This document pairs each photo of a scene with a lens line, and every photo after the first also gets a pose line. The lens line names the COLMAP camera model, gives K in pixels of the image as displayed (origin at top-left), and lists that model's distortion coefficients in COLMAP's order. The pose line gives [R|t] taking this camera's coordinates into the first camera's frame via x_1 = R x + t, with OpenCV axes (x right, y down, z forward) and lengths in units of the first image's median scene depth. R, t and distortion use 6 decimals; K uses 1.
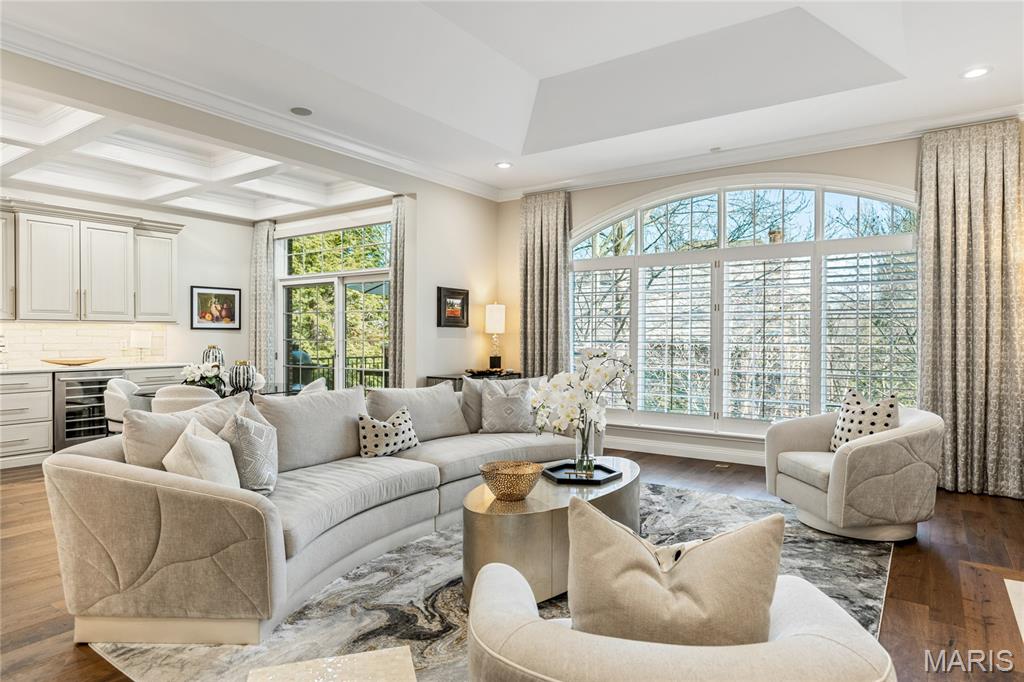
lens RADIAL K [[598.7, 0, 514.0], [0, 598.7, 338.3], [0, 0, 1]] dist [-0.001876, -0.001436]
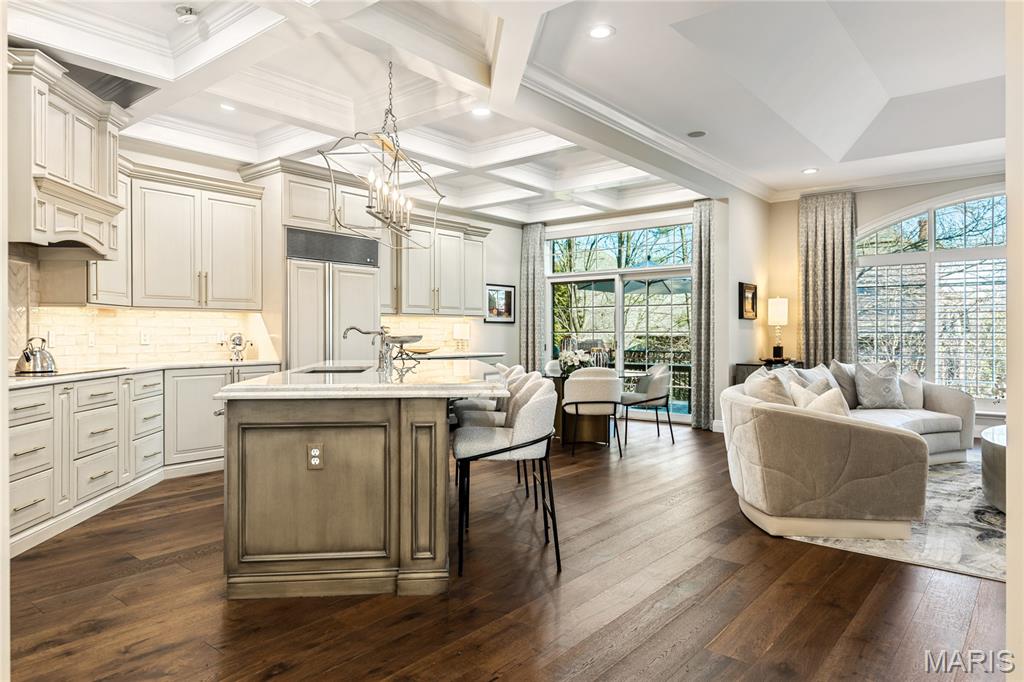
lens RADIAL K [[640.1, 0, 515.3], [0, 640.1, 335.2], [0, 0, 1]] dist [0.002017, 0.001037]
pose [[0.996491, -0.003051, -0.083649, -0.430972], [0.002832, 0.999992, -0.002745, 0.012828], [0.083657, 0.002498, 0.996492, -0.200189]]
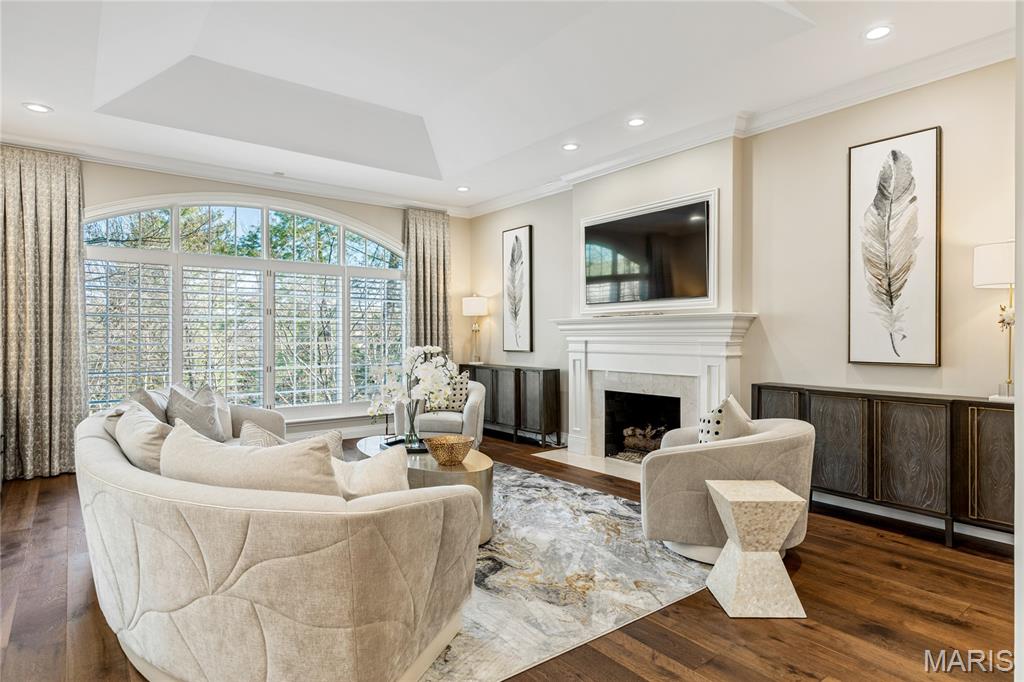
lens RADIAL K [[566.2, 0, 513.3], [0, 566.2, 333.7], [0, 0, 1]] dist [0.000497, 0.000128]
pose [[0.301047, 0.005504, 0.953594, -0.477695], [0.007042, 0.999943, -0.007995, 0.000963], [-0.953583, 0.009123, 0.300991, 0.216215]]
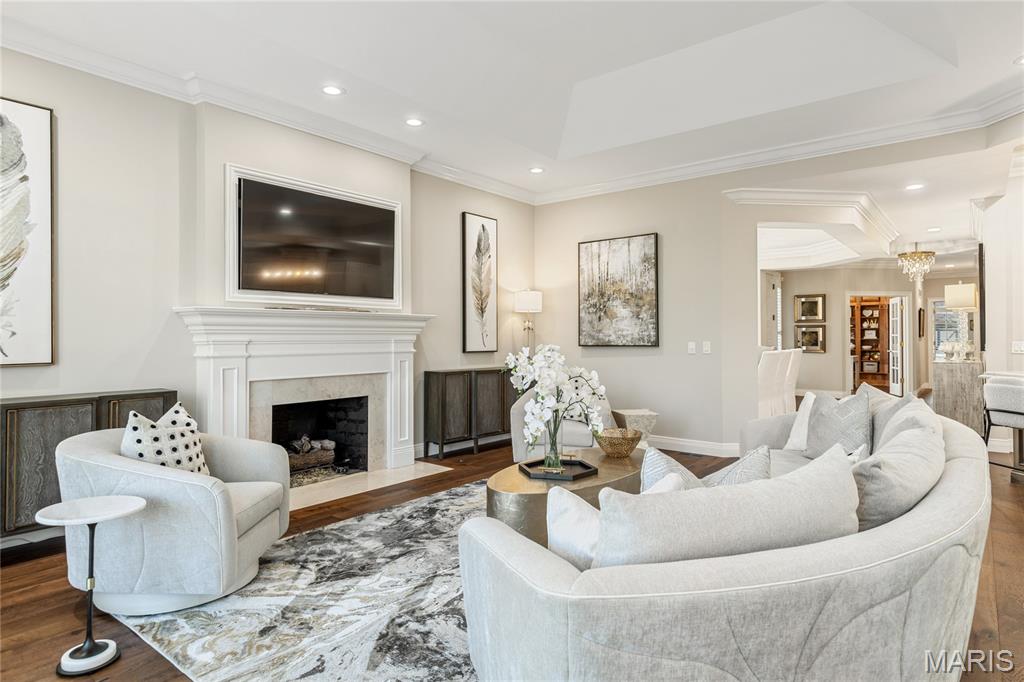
lens RADIAL K [[583.6, 0, 509.9], [0, 583.6, 329.9], [0, 0, 1]] dist [0.039235, -0.000727]
pose [[-0.997236, -0.001593, 0.074277, 0.066058], [-0.001653, 0.999998, -0.000736, -0.006304], [-0.074276, -0.000857, -0.997237, 1.007497]]
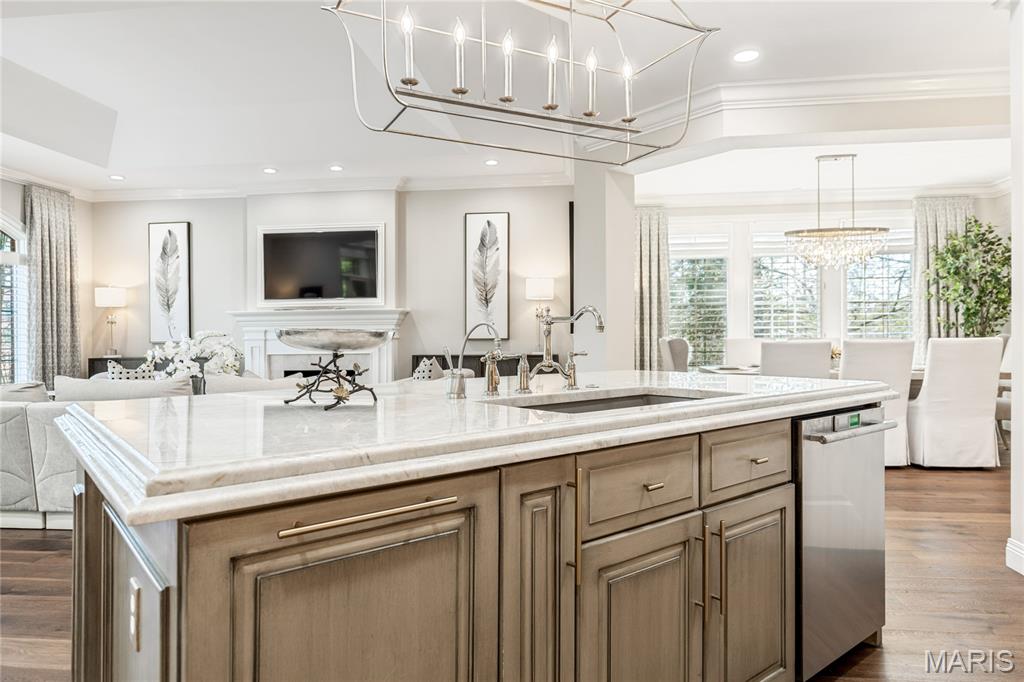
lens RADIAL K [[640.1, 0, 515.3], [0, 640.1, 335.2], [0, 0, 1]] dist [0.002017, 0.001037]
pose [[-0.475655, 0.003090, 0.879627, -0.864017], [0.018702, 0.999803, 0.006601, 0.015986], [-0.879433, 0.019591, -0.475619, 0.534477]]
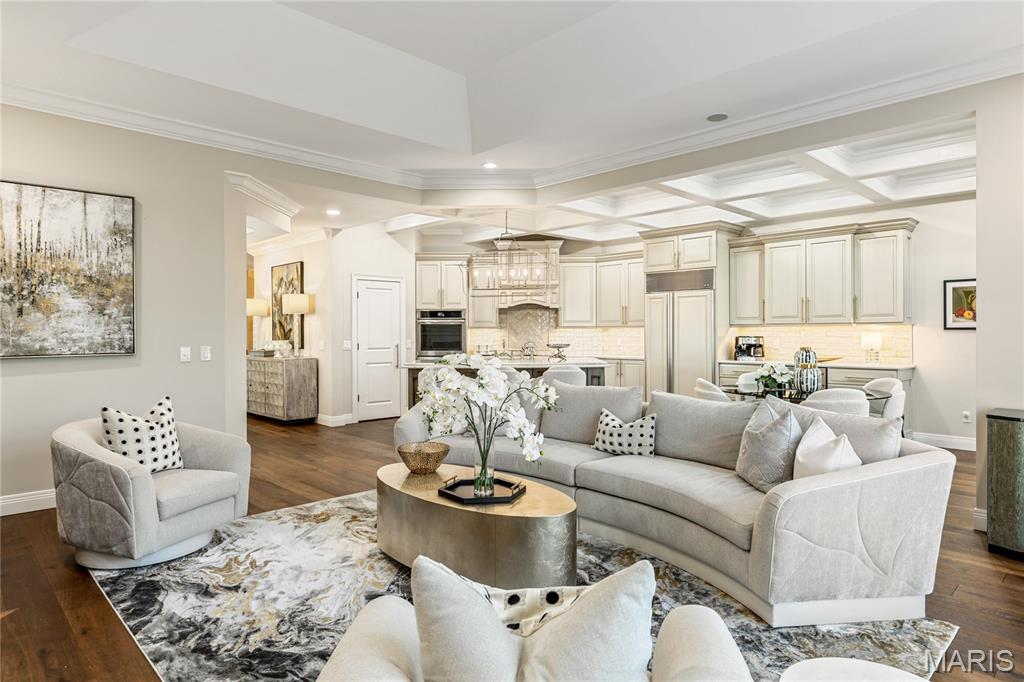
lens RADIAL K [[598.7, 0, 514.0], [0, 598.7, 338.3], [0, 0, 1]] dist [-0.001876, -0.001436]
pose [[-0.191518, 0.005480, -0.981474, 0.508639], [-0.004343, 0.999970, 0.006431, -0.005688], [0.981480, 0.005494, -0.191488, 0.610789]]
